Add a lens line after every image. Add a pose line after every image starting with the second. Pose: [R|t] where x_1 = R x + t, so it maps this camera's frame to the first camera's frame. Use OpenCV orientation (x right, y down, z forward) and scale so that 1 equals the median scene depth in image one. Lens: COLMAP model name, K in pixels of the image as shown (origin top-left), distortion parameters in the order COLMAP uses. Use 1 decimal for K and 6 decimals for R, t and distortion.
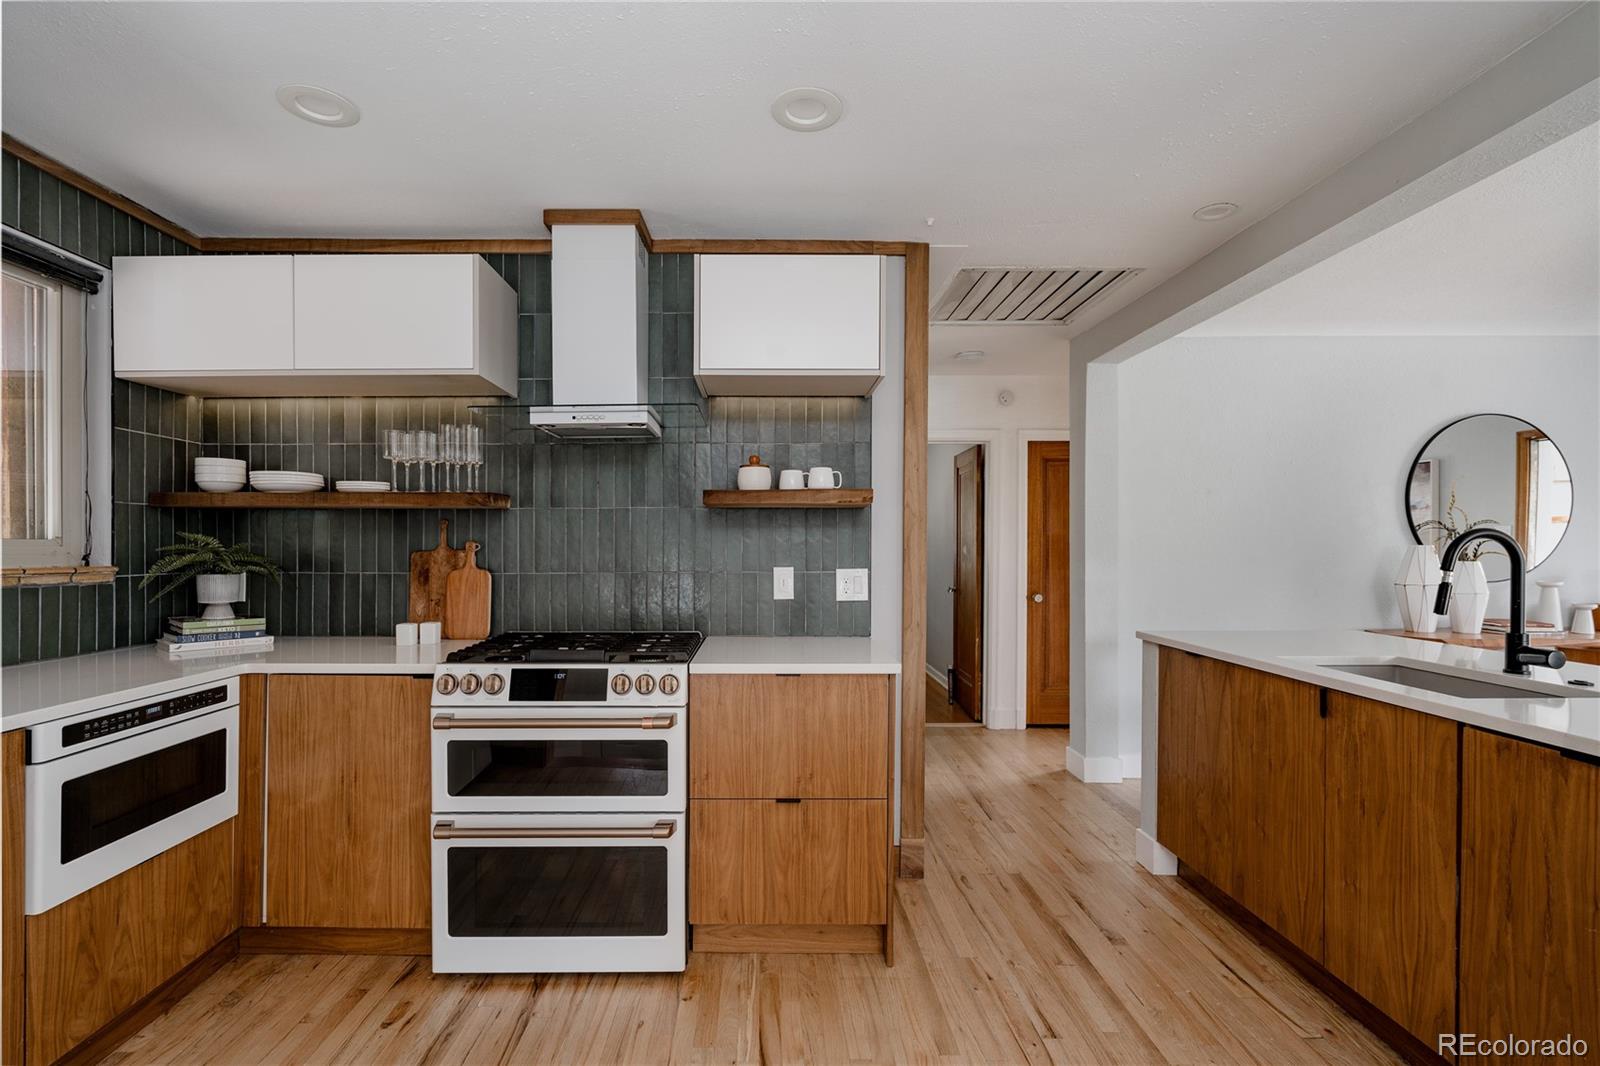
lens RADIAL K [[742.2, 0, 791.8], [0, 742.2, 547.3], [0, 0, 1]] dist [-0.002714, 0.001820]
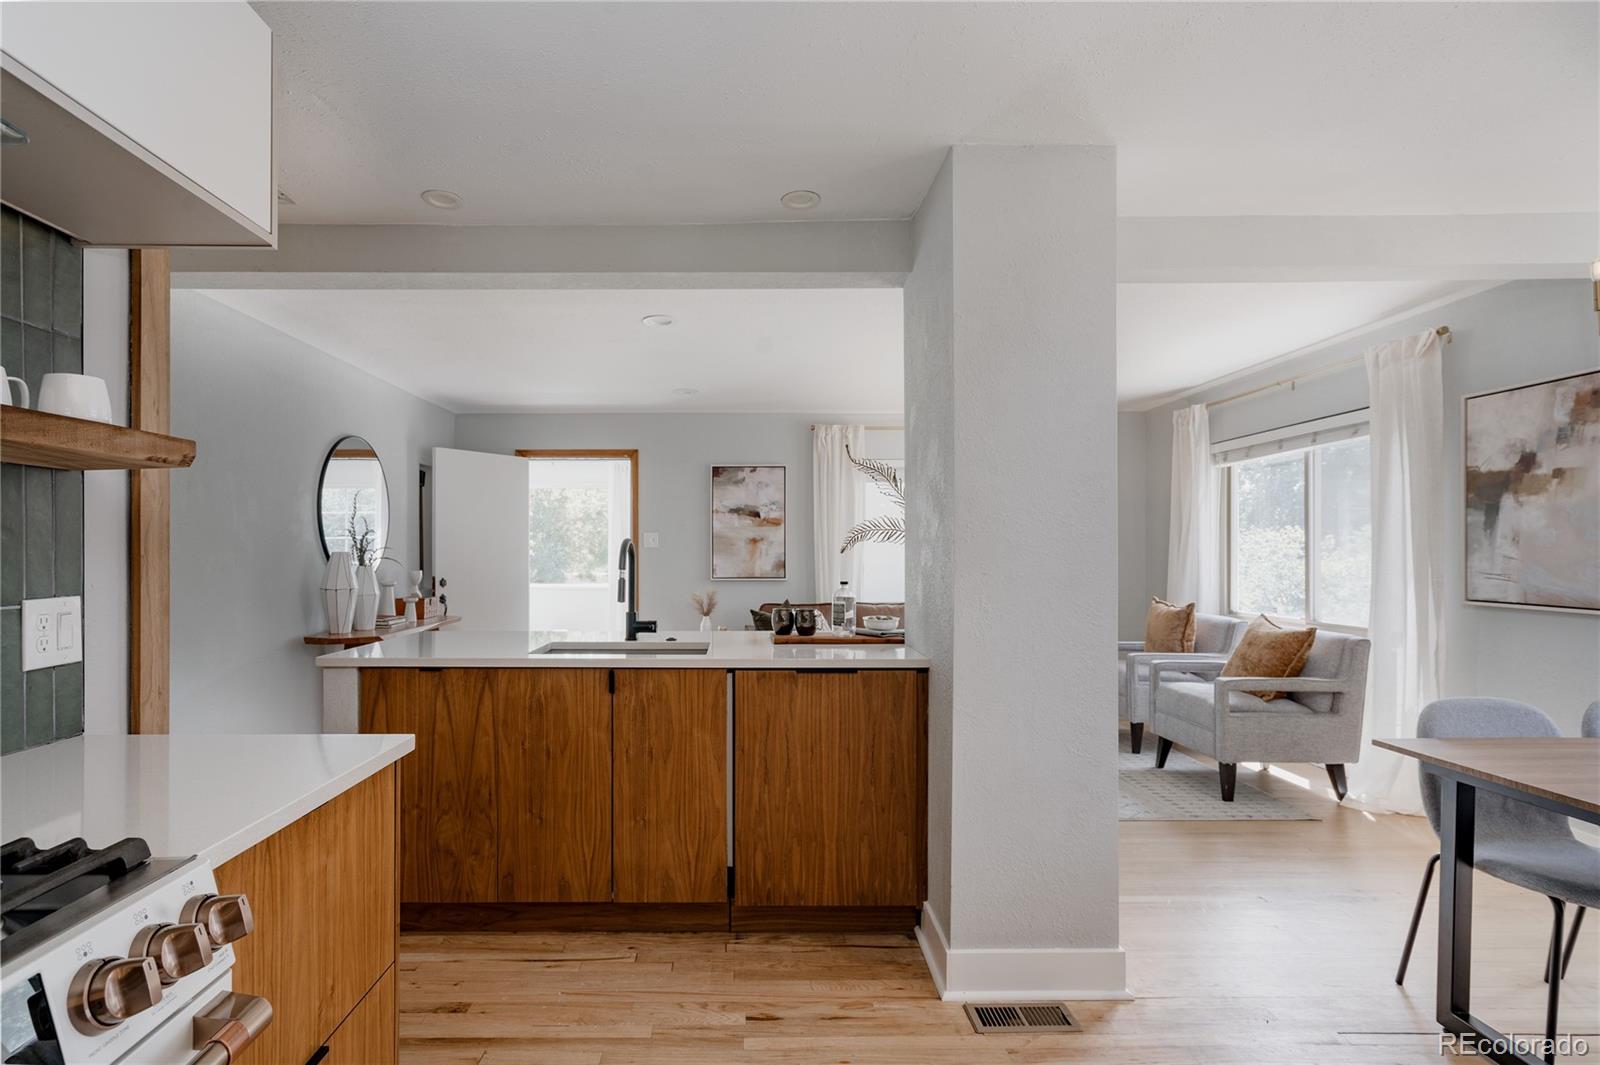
lens RADIAL K [[794.4, 0, 780.2], [0, 794.4, 554.6], [0, 0, 1]] dist [0.007778, 0.000882]
pose [[0.007584, -0.003487, 0.999965, -0.471574], [0.002377, 0.999991, 0.003469, 0.001217], [-0.999968, 0.002351, 0.007592, 0.604167]]
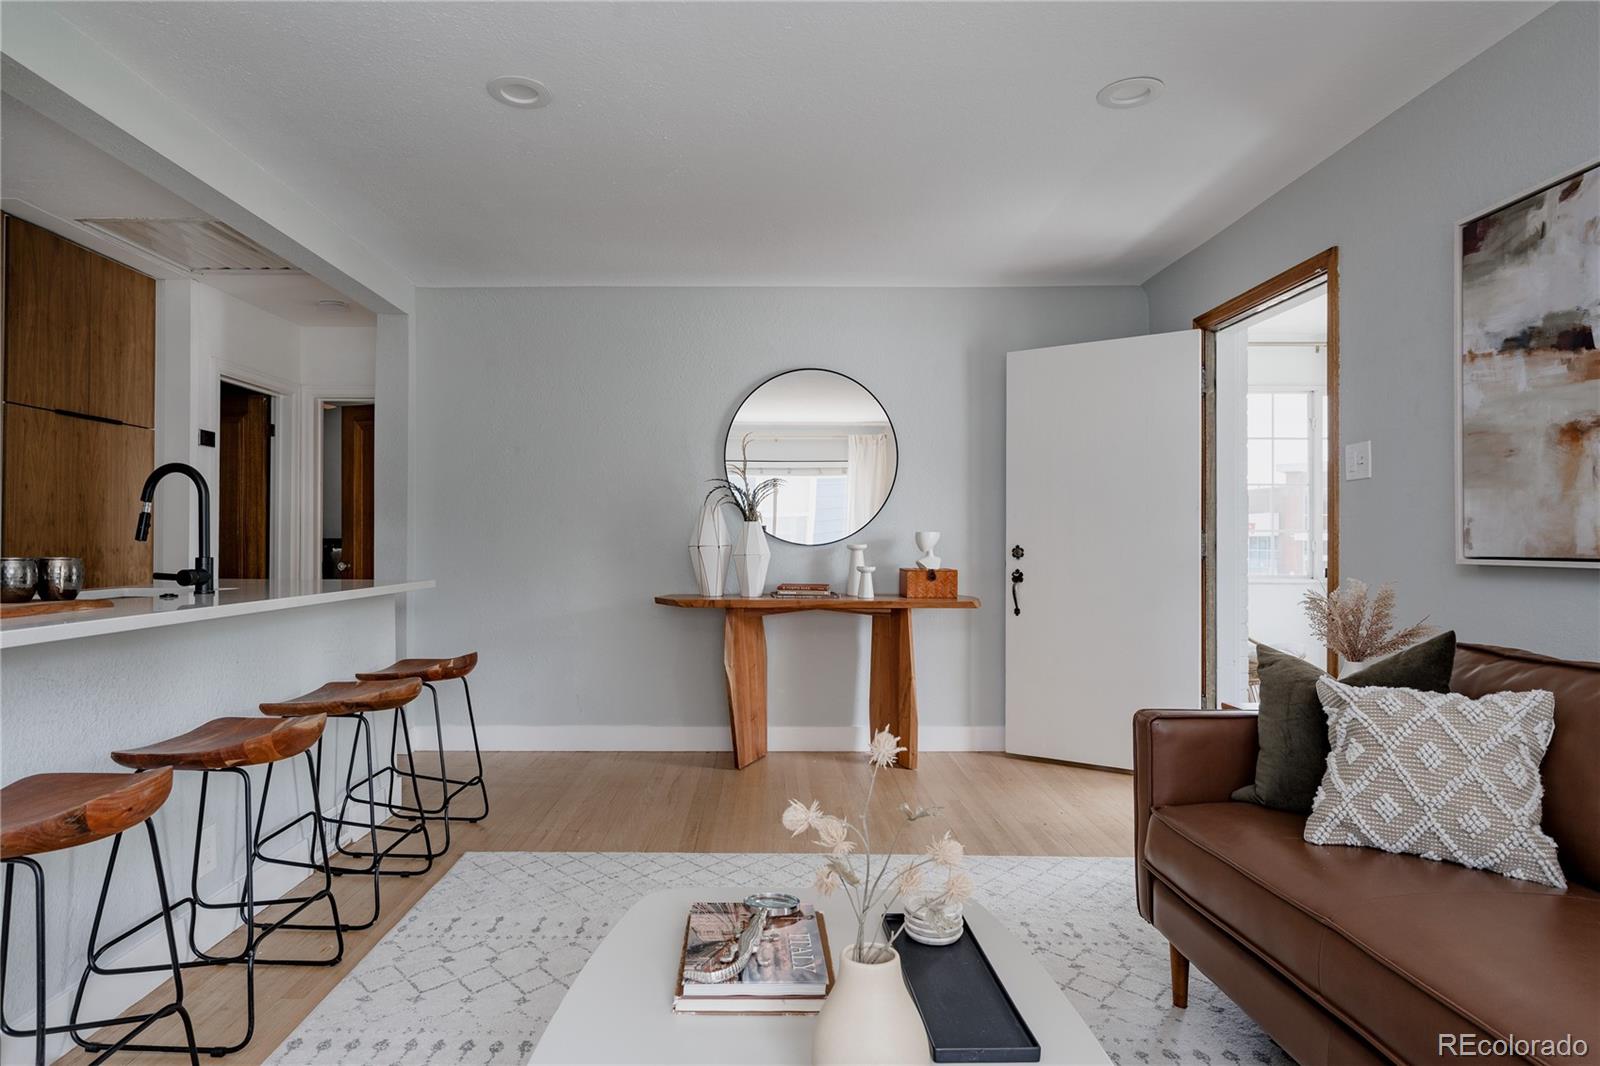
lens RADIAL K [[921.5, 0, 802.3], [0, 921.5, 547.0], [0, 0, 1]] dist [0.001790, 0.006673]
pose [[0.999945, -0.000167, -0.010459, 1.653448], [0.000202, 0.999995, 0.003271, 0.080052], [0.010459, -0.003273, 0.999940, -0.277934]]
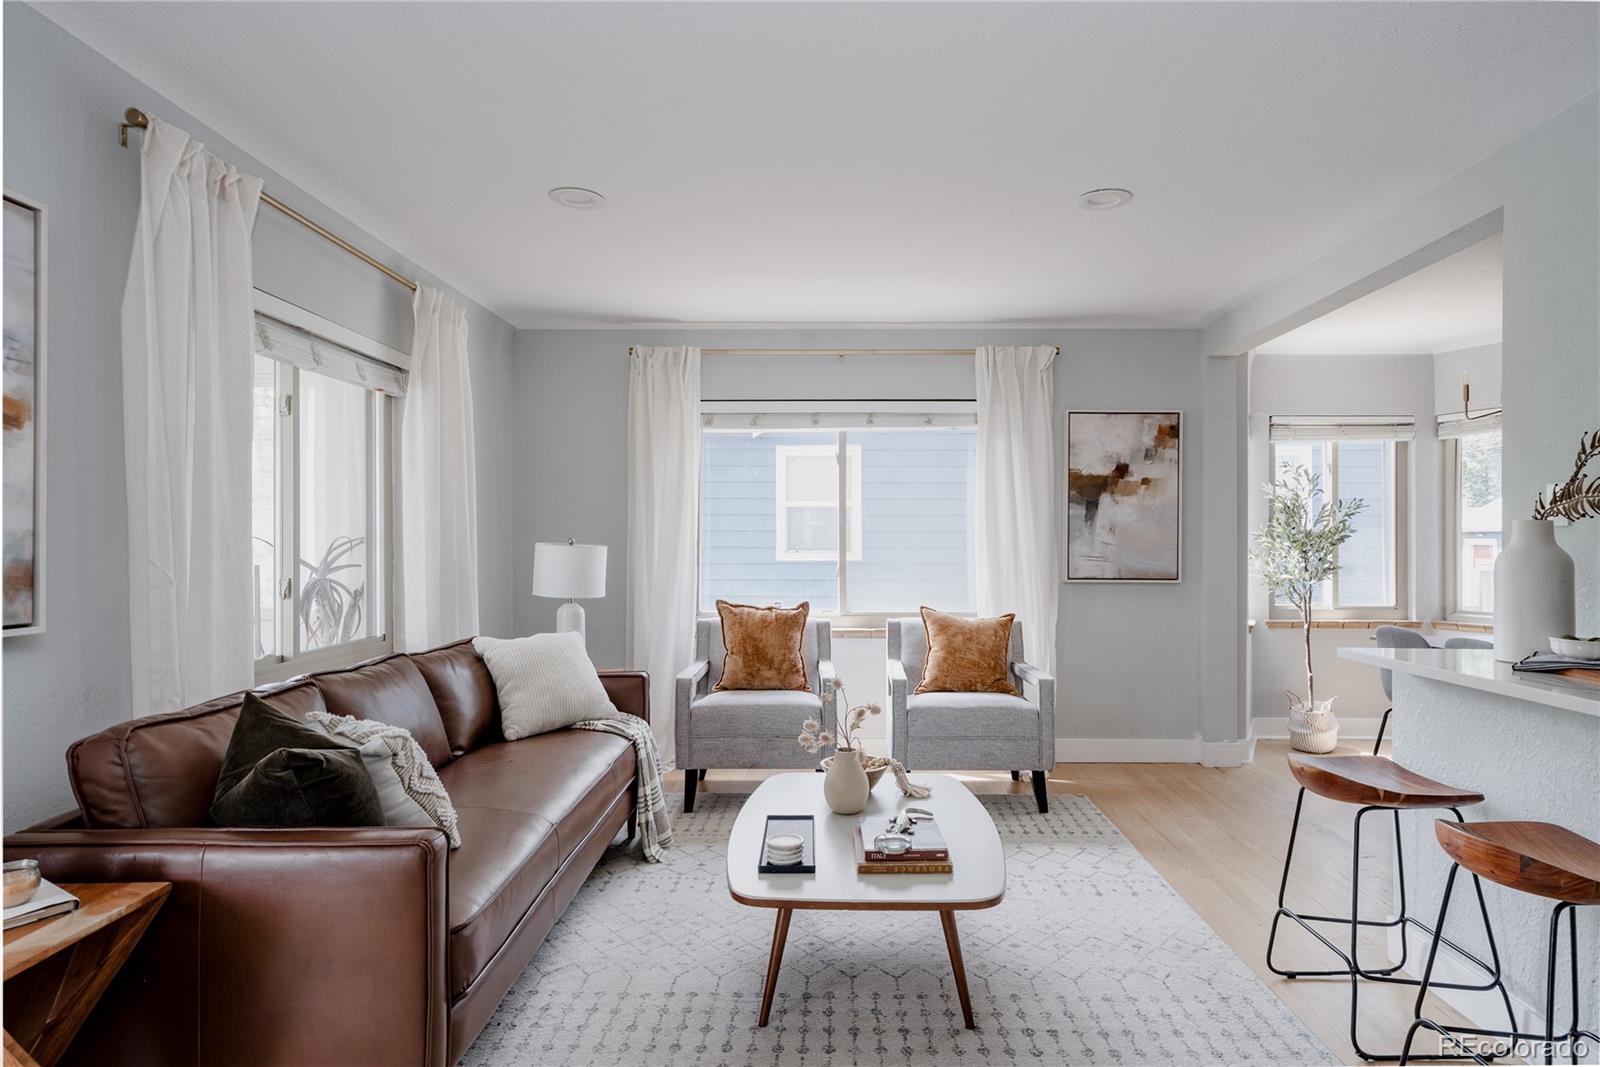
lens RADIAL K [[921.5, 0, 813.0], [0, 921.5, 542.3], [0, 0, 1]] dist [0.001790, 0.006673]
pose [[-0.998845, 0.002172, 0.048010, 1.656884], [0.002431, 0.999983, 0.005353, -0.001140], [-0.047997, 0.005463, -0.998833, 1.508168]]
